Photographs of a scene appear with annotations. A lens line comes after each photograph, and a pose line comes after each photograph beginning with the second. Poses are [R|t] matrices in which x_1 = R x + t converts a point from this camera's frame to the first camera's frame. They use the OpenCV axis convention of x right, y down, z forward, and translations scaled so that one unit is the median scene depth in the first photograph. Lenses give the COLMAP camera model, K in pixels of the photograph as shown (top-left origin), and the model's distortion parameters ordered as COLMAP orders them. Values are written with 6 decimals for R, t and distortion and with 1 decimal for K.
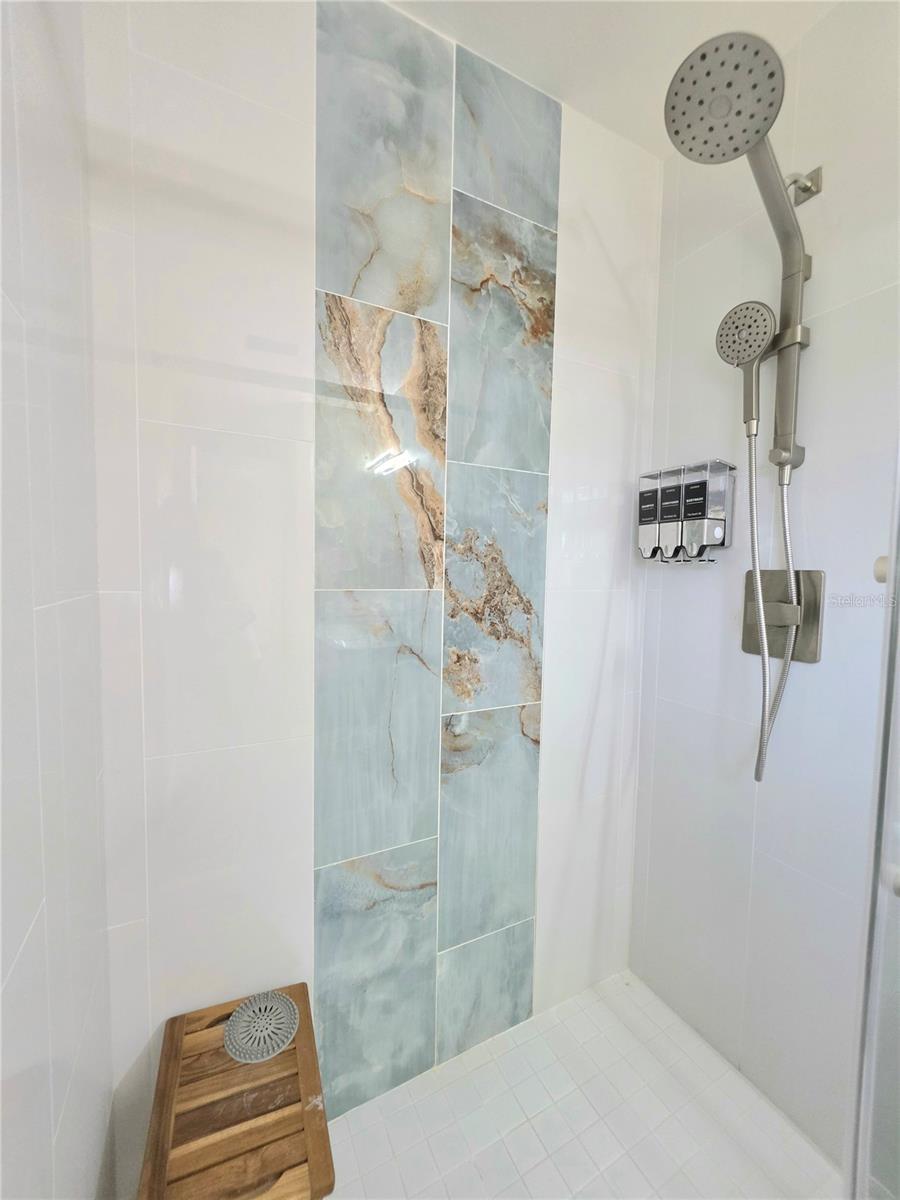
lens RADIAL K [[487.1, 0, 453.9], [0, 487.1, 598.8], [0, 0, 1]] dist [0.001410, -0.000072]
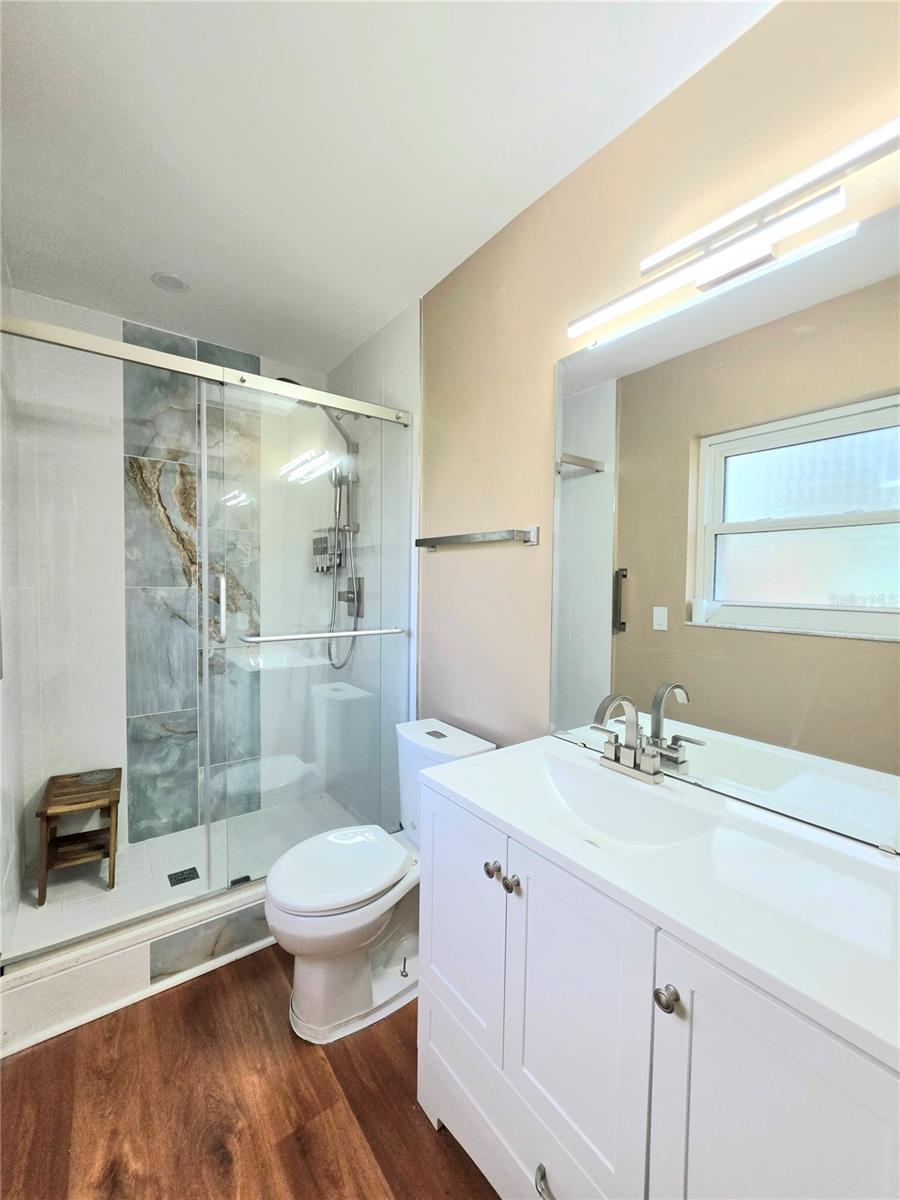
lens RADIAL K [[487.1, 0, 445.4], [0, 487.1, 598.2], [0, 0, 1]] dist [0.001410, -0.000072]
pose [[0.988514, -0.012132, 0.150642, 0.737019], [0.015821, 0.999603, -0.023319, 0.094857], [-0.150299, 0.025434, 0.988313, -1.266337]]
